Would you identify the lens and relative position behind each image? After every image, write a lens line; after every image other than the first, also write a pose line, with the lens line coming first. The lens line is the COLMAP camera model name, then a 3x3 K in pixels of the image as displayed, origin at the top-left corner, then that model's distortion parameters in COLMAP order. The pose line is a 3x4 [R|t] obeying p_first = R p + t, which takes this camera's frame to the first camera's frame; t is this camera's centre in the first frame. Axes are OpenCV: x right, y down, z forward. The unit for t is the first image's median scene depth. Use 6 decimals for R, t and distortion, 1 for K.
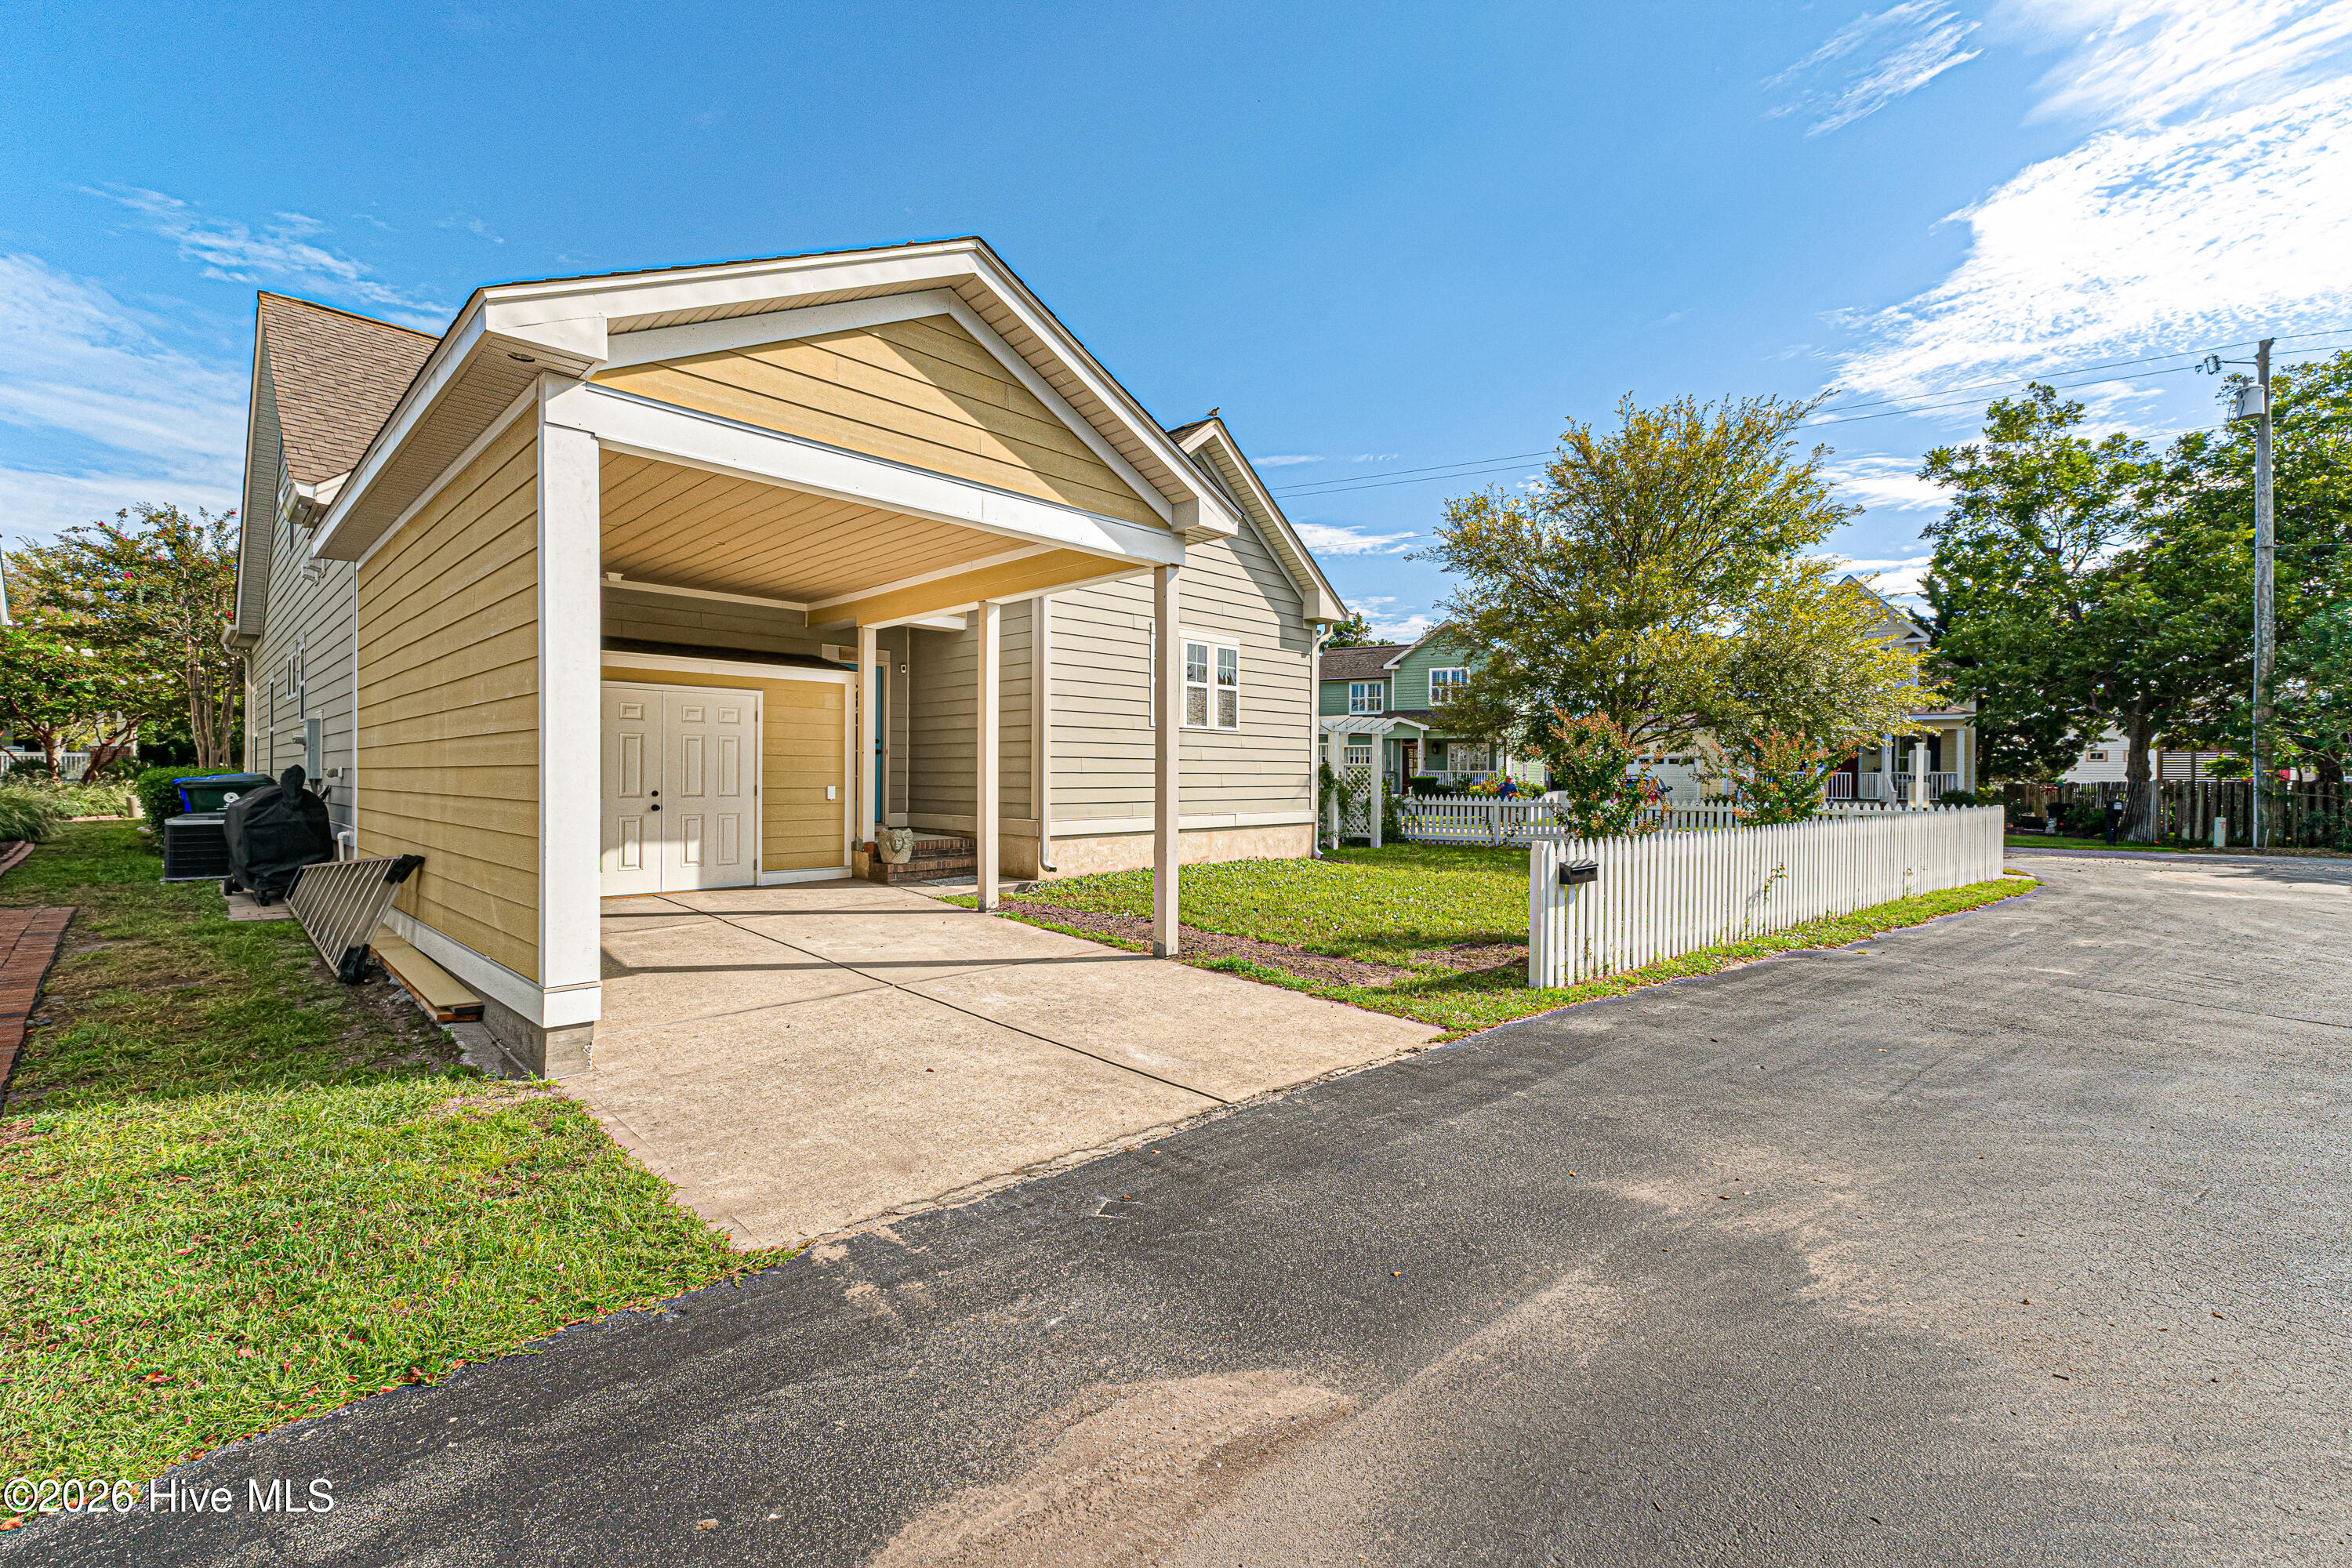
lens RADIAL K [[984.3, 0, 1153.0], [0, 984.3, 771.8], [0, 0, 1]] dist [-0.001214, 0.002049]
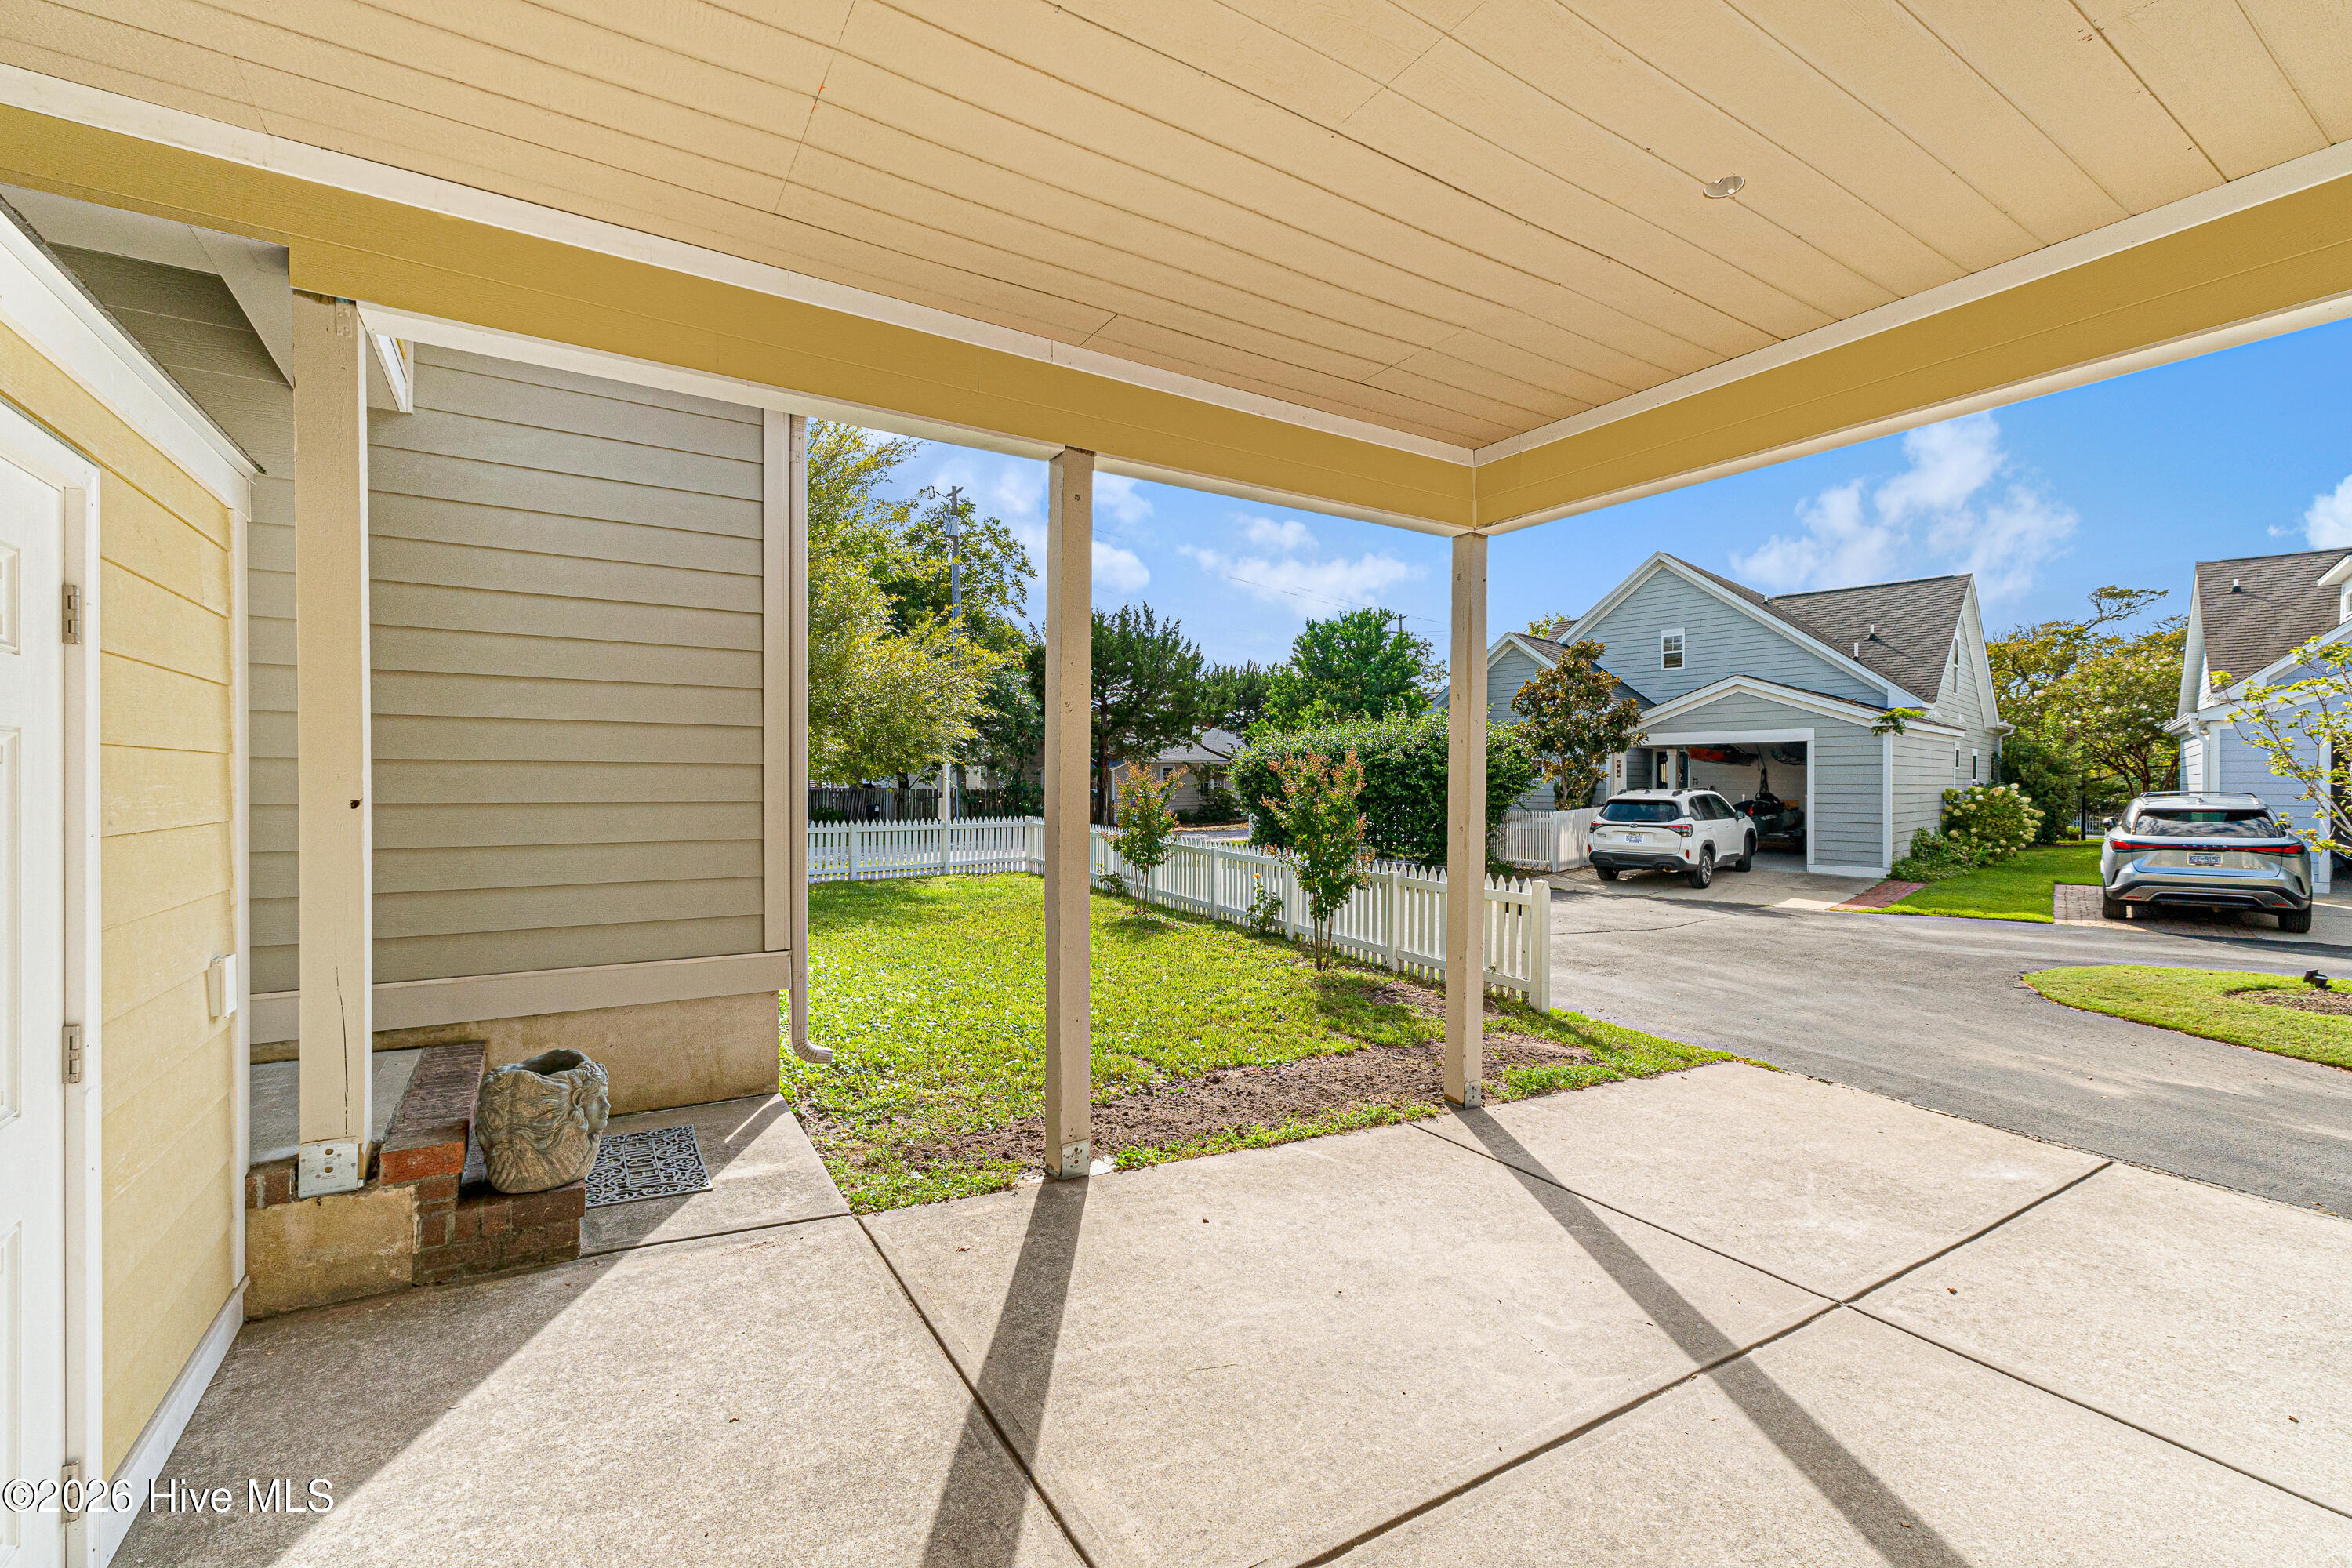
lens RADIAL K [[984.3, 0, 1157.9], [0, 984.3, 783.4], [0, 0, 1]] dist [-0.001214, 0.002049]
pose [[0.235668, -0.008372, 0.971798, -0.425301], [-0.008549, 0.999906, 0.010688, -0.024962], [-0.971796, -0.010826, 0.235574, 0.629941]]
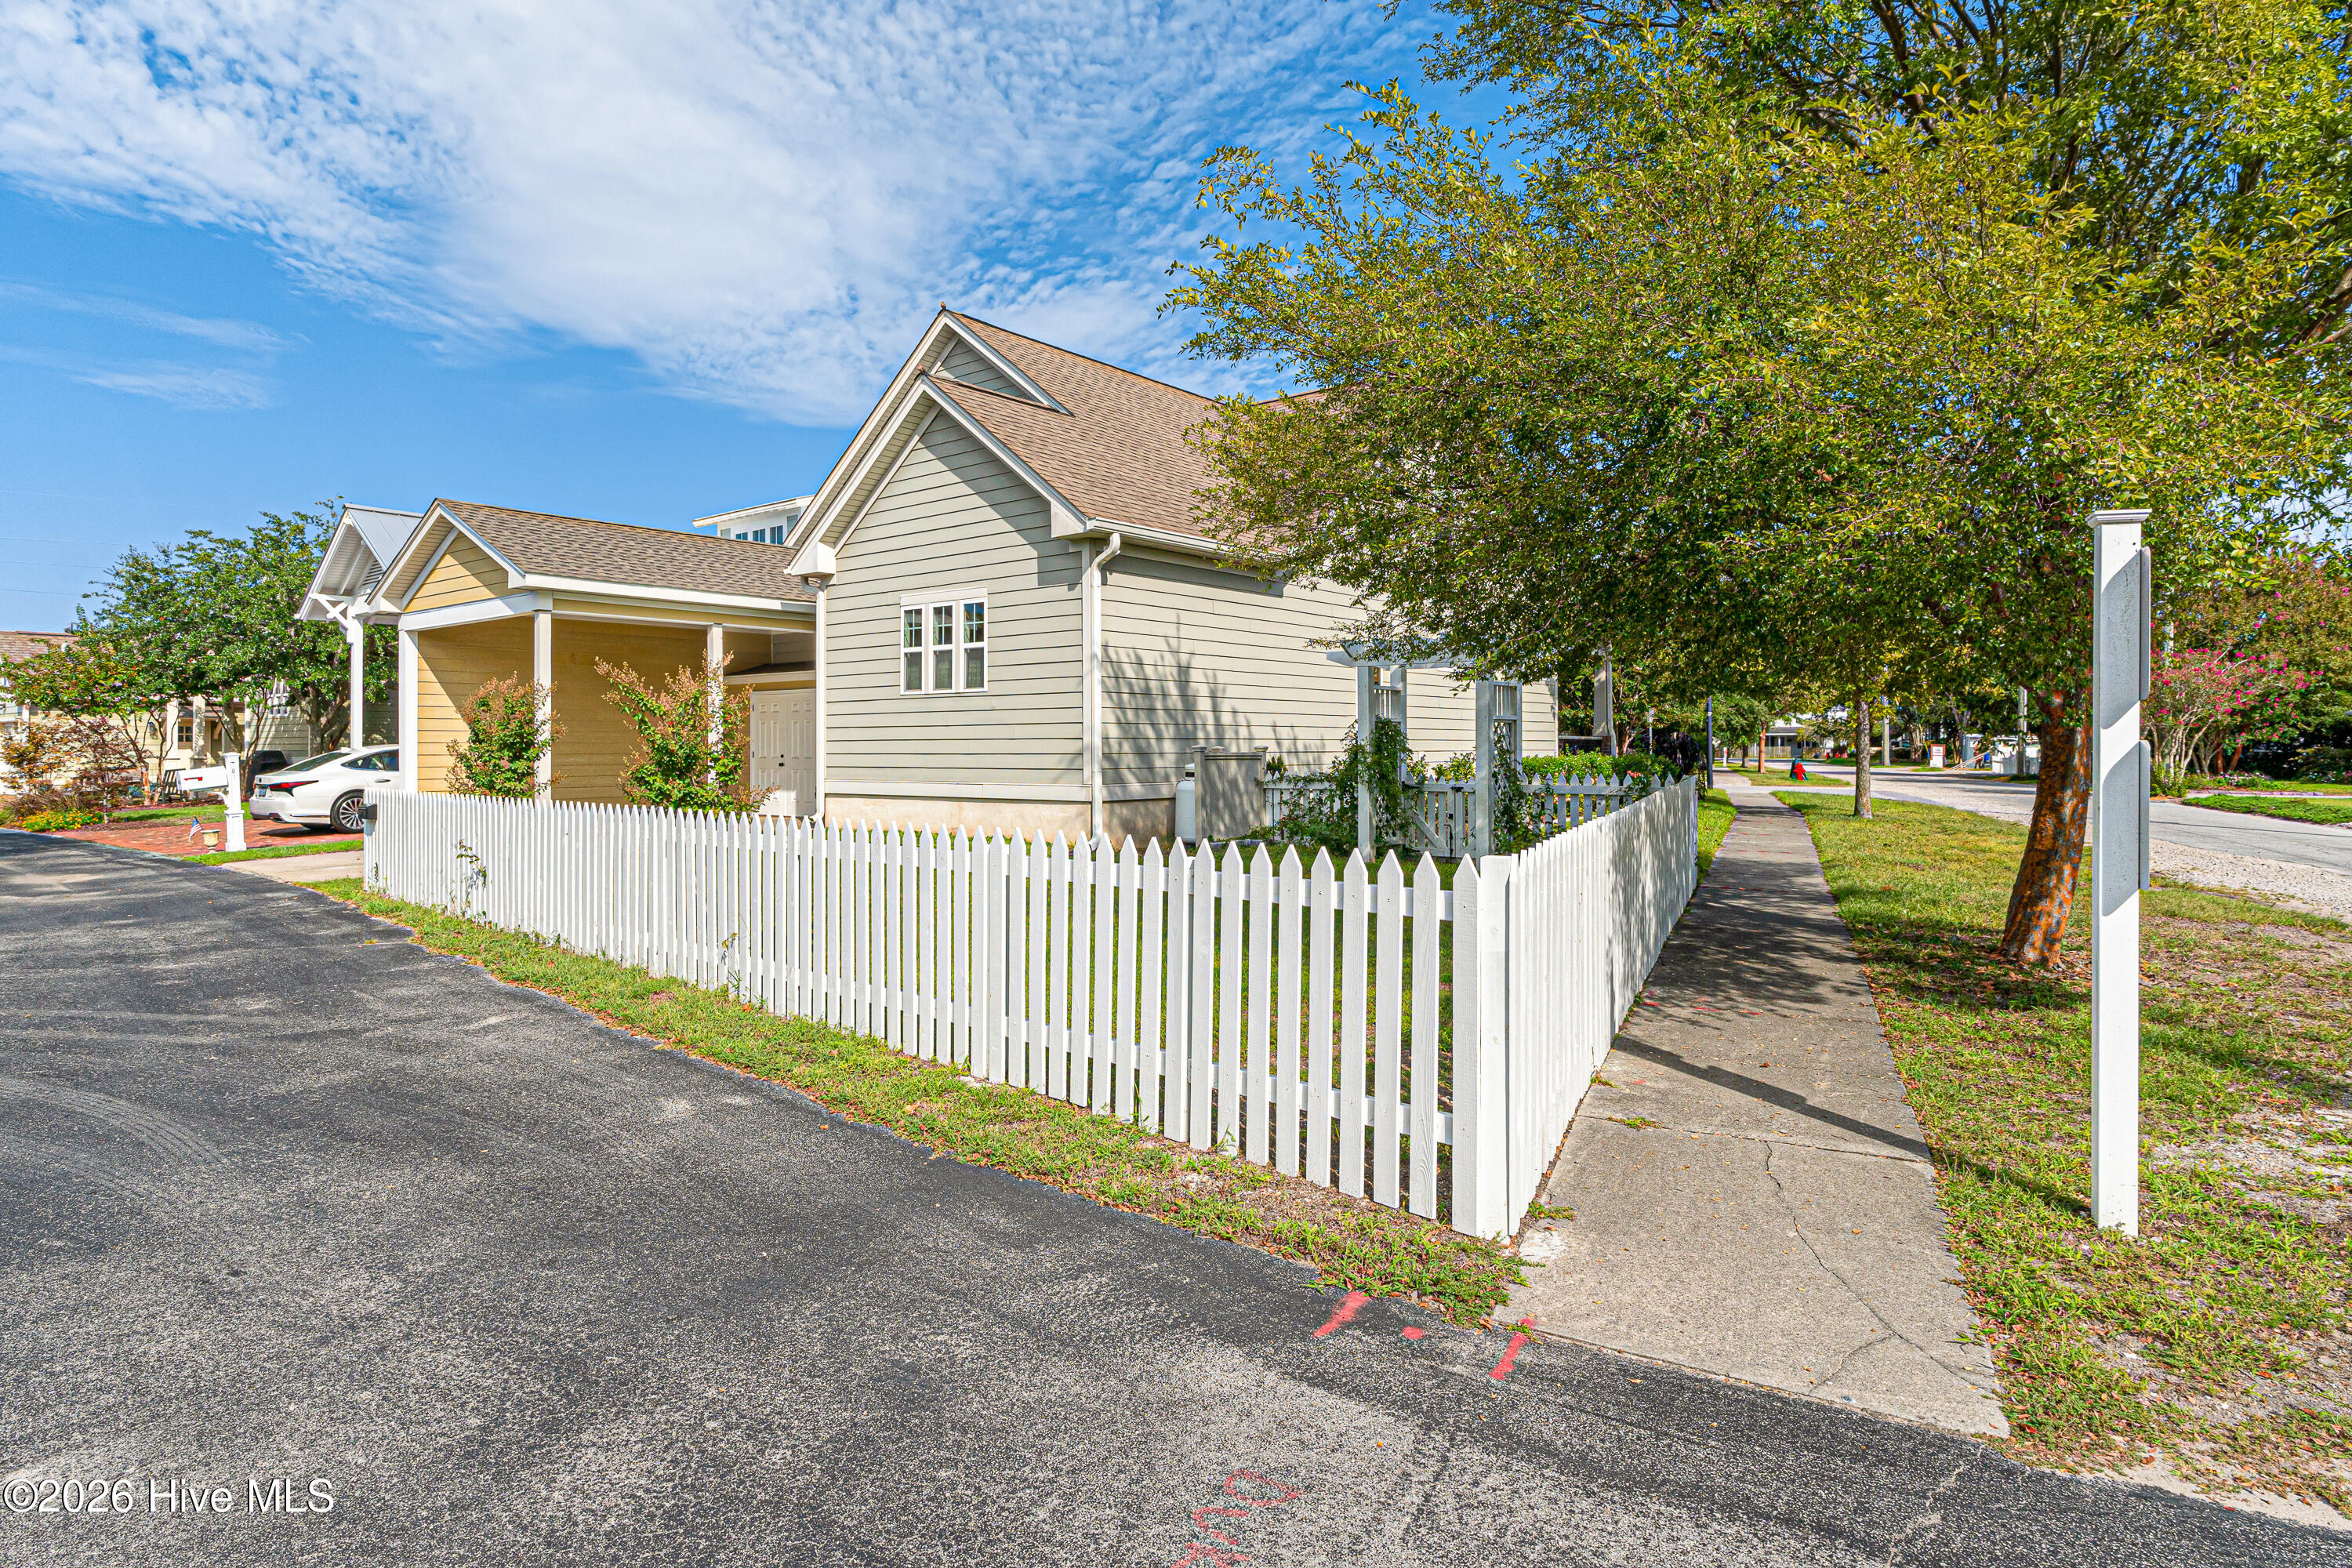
lens RADIAL K [[1277.6, 0, 1193.6], [0, 1277.6, 728.7], [0, 0, 1]] dist [-0.023085, -0.000352]
pose [[0.125048, -0.021526, -0.991917, 1.295307], [0.006888, 0.999759, -0.020828, 0.018697], [0.992127, -0.004228, 0.125166, 1.069448]]
